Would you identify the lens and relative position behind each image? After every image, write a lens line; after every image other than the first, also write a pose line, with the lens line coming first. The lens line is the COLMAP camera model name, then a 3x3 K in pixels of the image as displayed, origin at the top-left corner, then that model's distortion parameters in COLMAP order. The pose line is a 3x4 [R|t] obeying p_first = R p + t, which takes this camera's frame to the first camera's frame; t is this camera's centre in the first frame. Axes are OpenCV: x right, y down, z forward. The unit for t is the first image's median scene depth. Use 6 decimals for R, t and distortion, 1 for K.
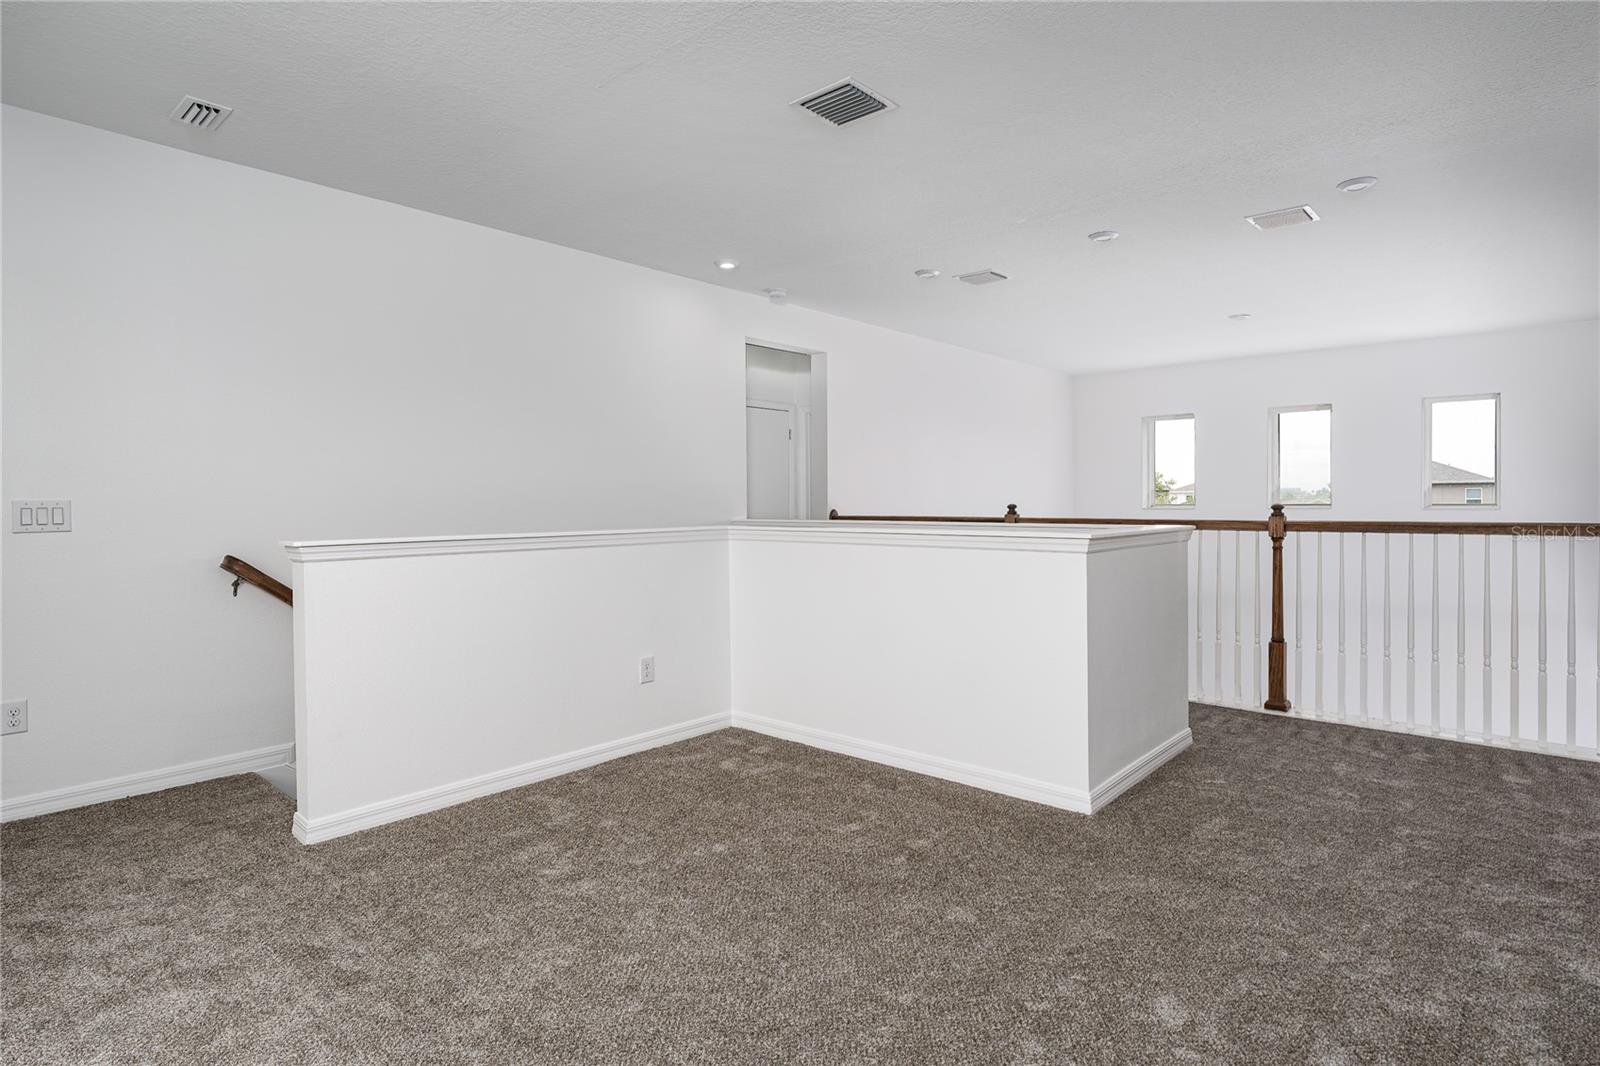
lens RADIAL K [[860.4, 0, 750.6], [0, 860.4, 507.4], [0, 0, 1]] dist [0.001472, 0.000428]
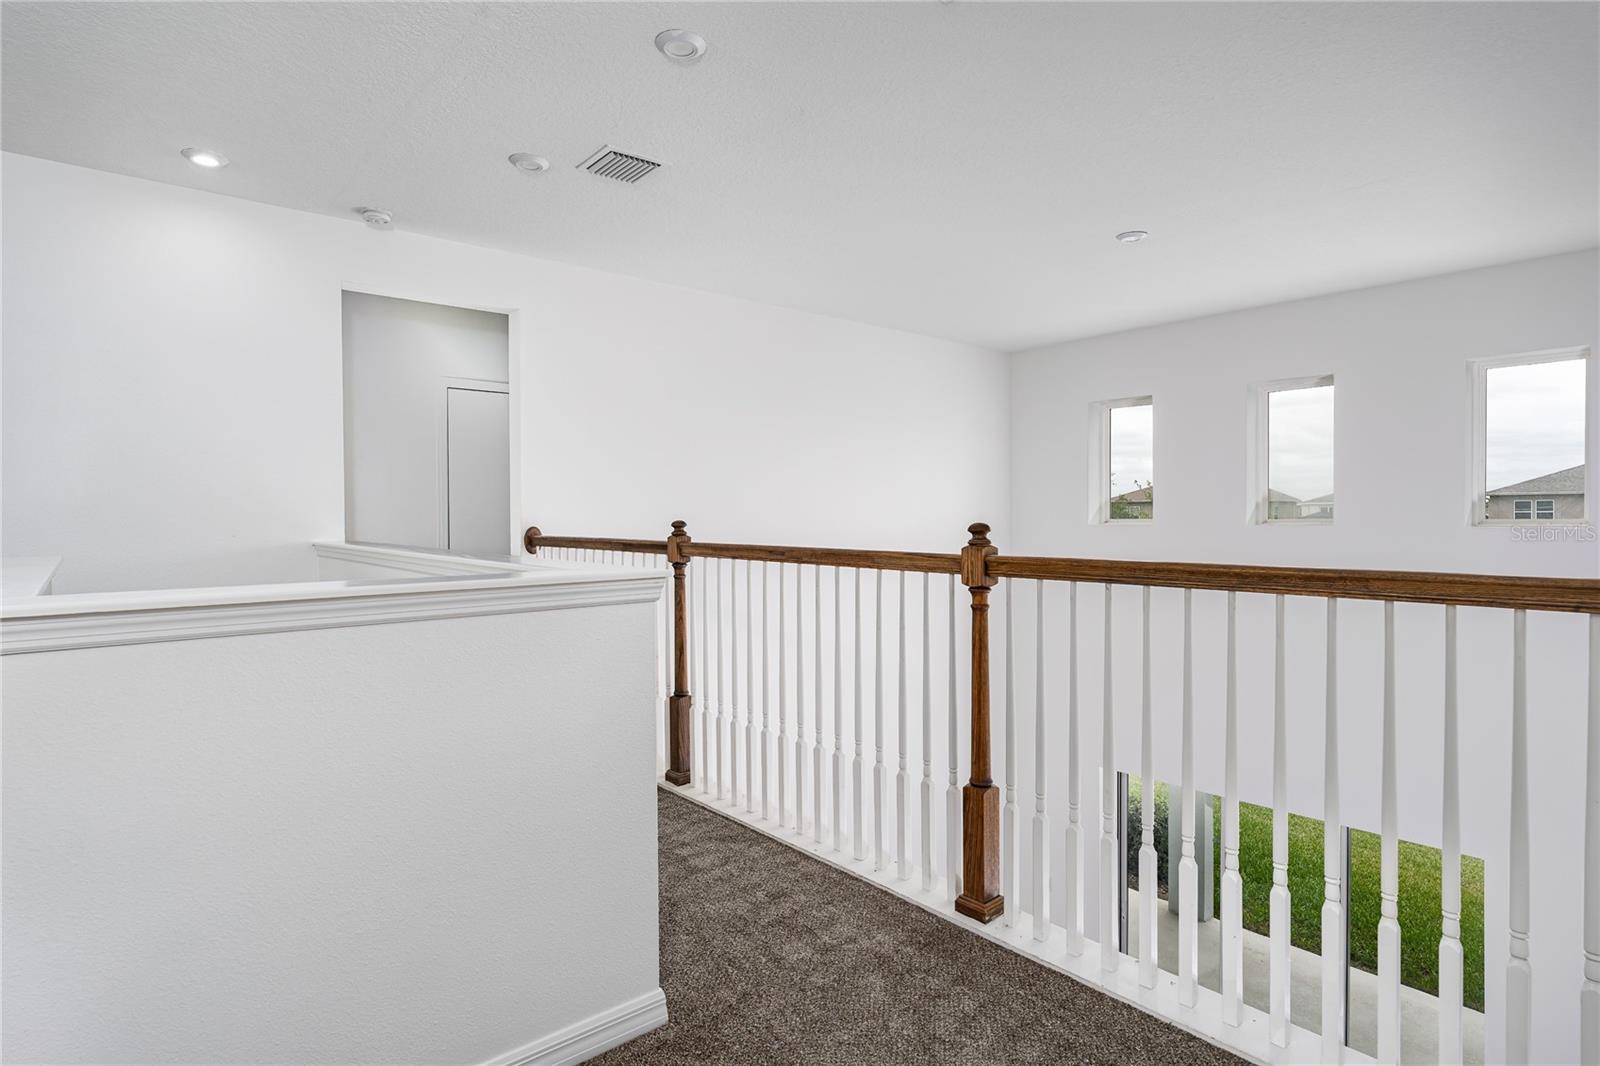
lens RADIAL K [[843.2, 0, 755.1], [0, 843.2, 530.7], [0, 0, 1]] dist [-0.000453, 0.000073]
pose [[0.990679, 0.003298, -0.136174, 0.544903], [-0.001533, 0.999914, 0.013059, -0.005587], [0.136206, -0.012729, 0.990599, 0.472509]]
